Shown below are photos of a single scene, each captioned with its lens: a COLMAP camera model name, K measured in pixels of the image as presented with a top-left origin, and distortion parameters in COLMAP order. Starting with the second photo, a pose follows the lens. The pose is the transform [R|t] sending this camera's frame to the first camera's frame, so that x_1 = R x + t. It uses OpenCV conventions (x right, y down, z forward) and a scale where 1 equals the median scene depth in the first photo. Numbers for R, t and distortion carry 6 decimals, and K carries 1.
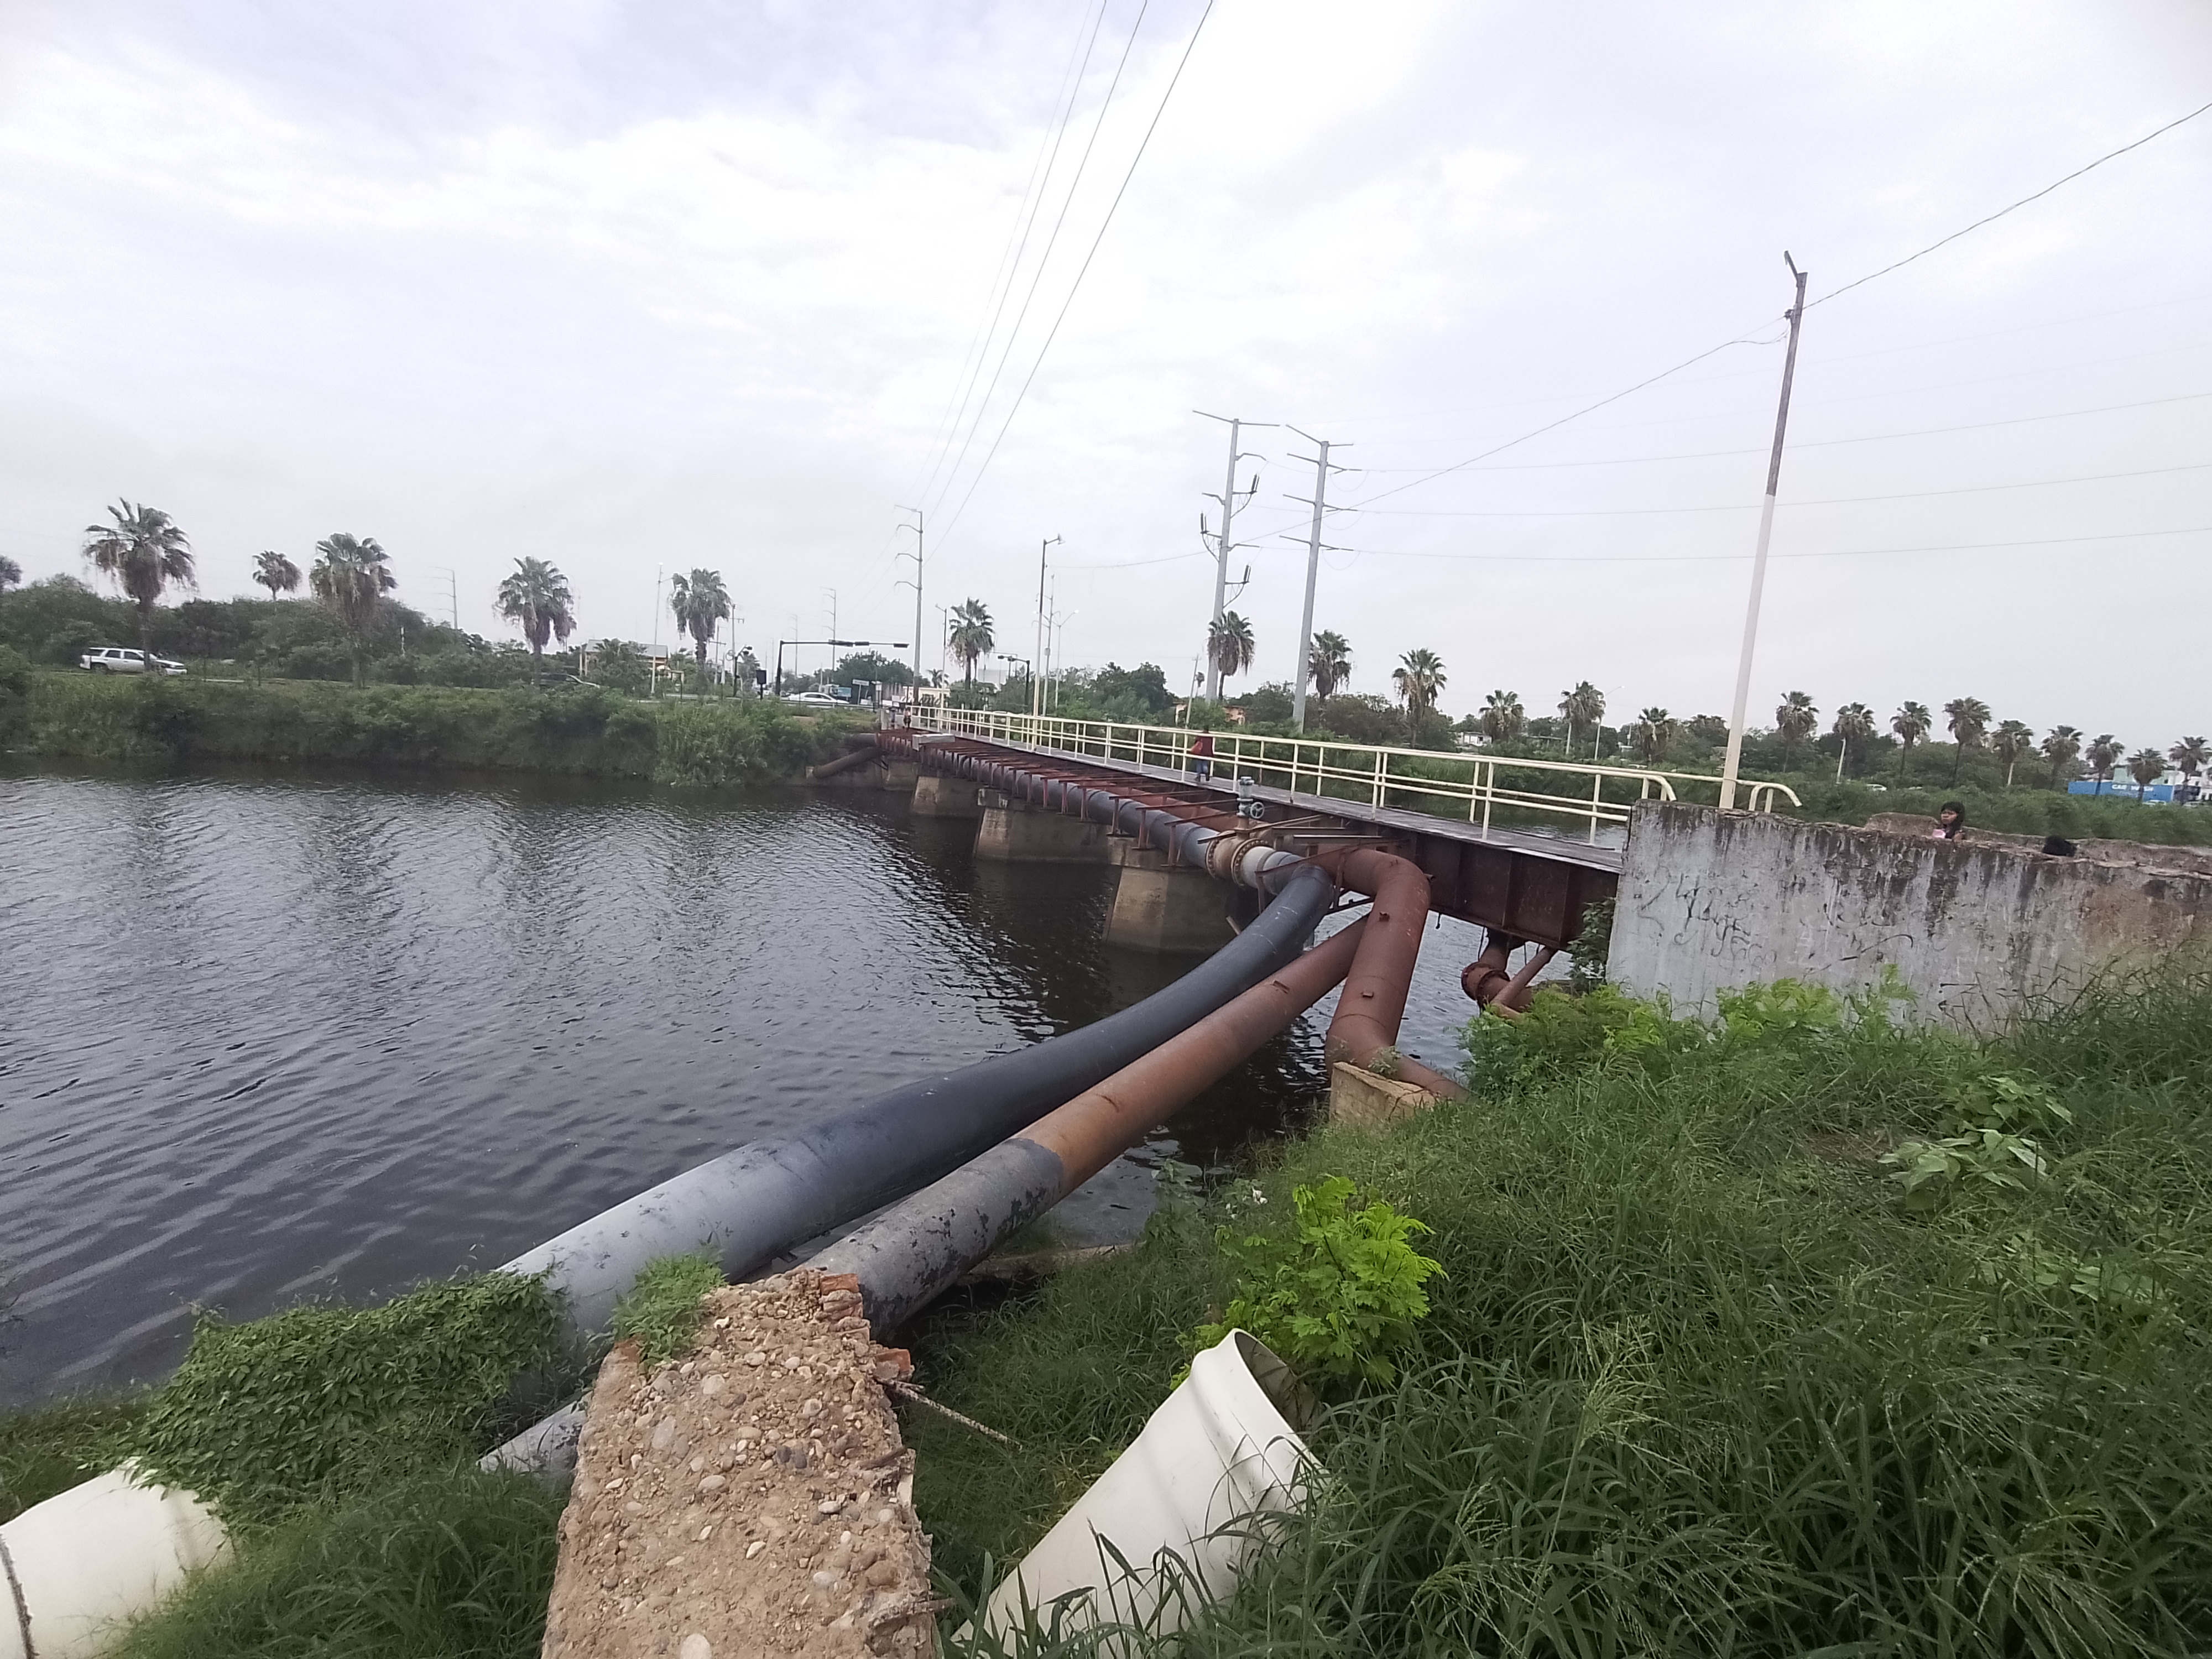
lens RADIAL K [[1001.6, 0, 1105.1], [0, 1001.6, 840.5], [0, 0, 1]] dist [0.007188, -0.002140]
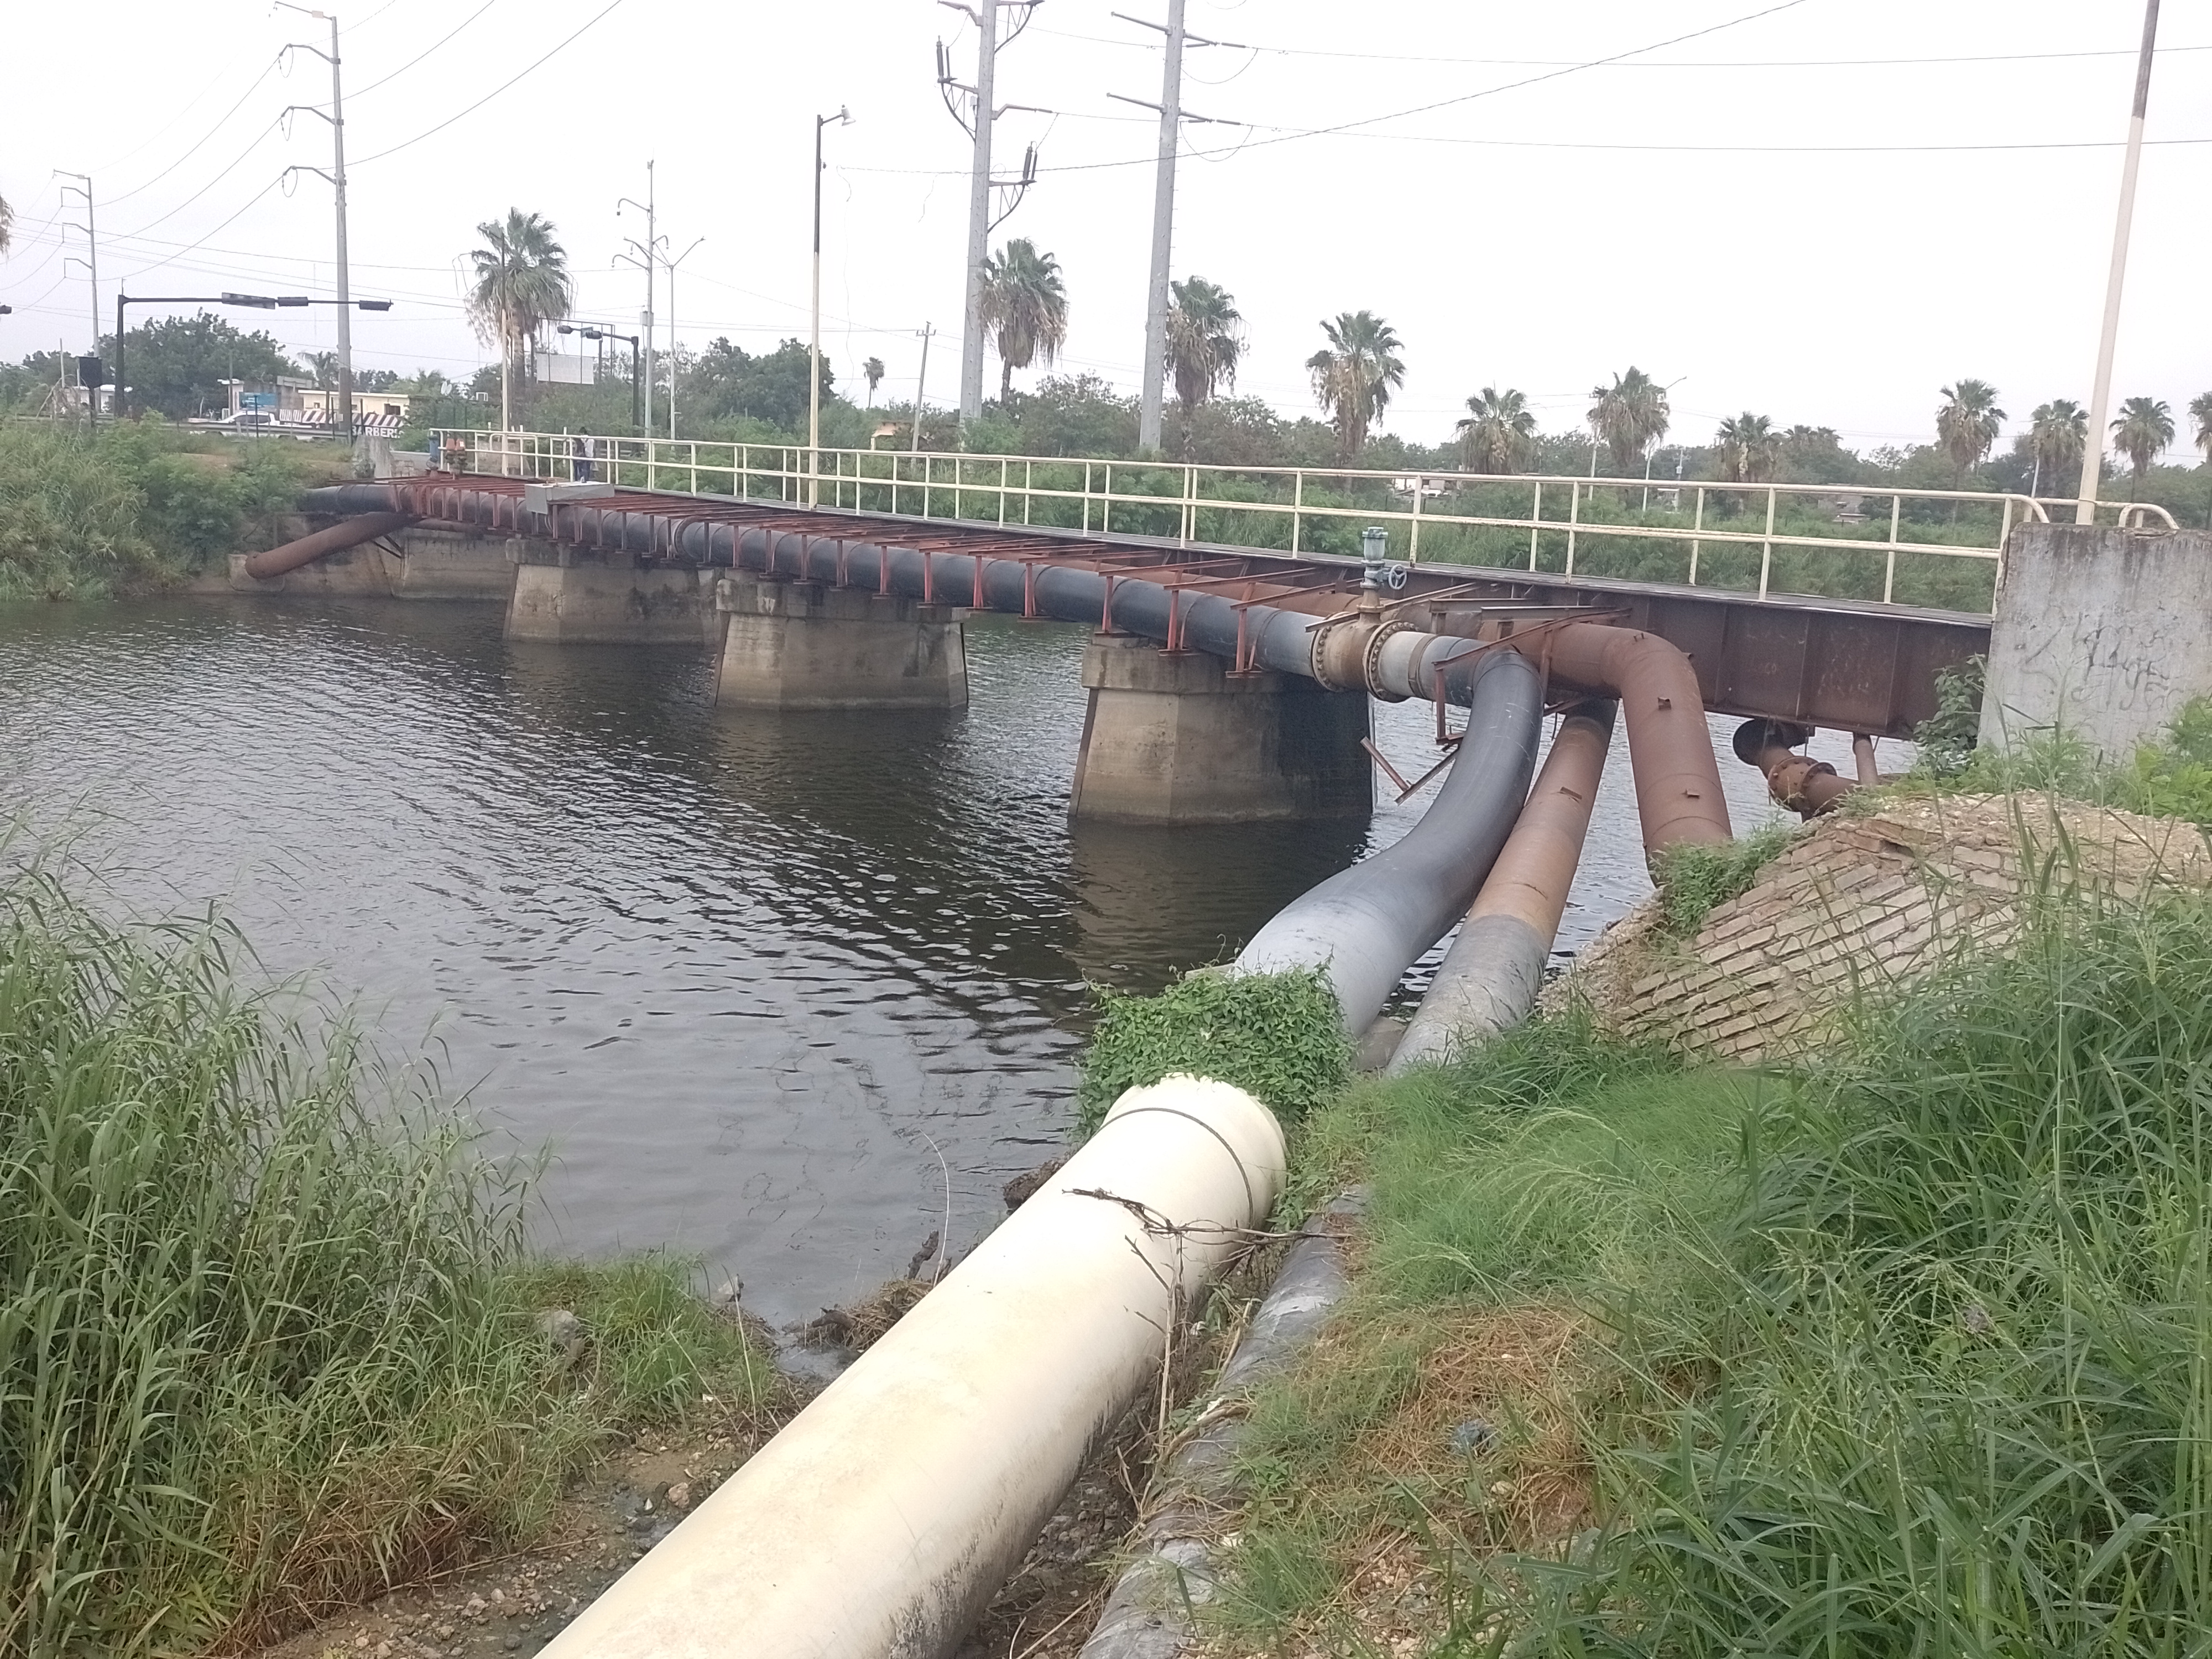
lens RADIAL K [[2022.4, 0, 1091.9], [0, 2022.4, 818.5], [0, 0, 1]] dist [0.059144, 0.000000]
pose [[0.976574, -0.054059, 0.208280, -0.090748], [0.041985, 0.997195, 0.061964, 0.010219], [-0.211045, -0.051768, 0.976105, -0.074062]]
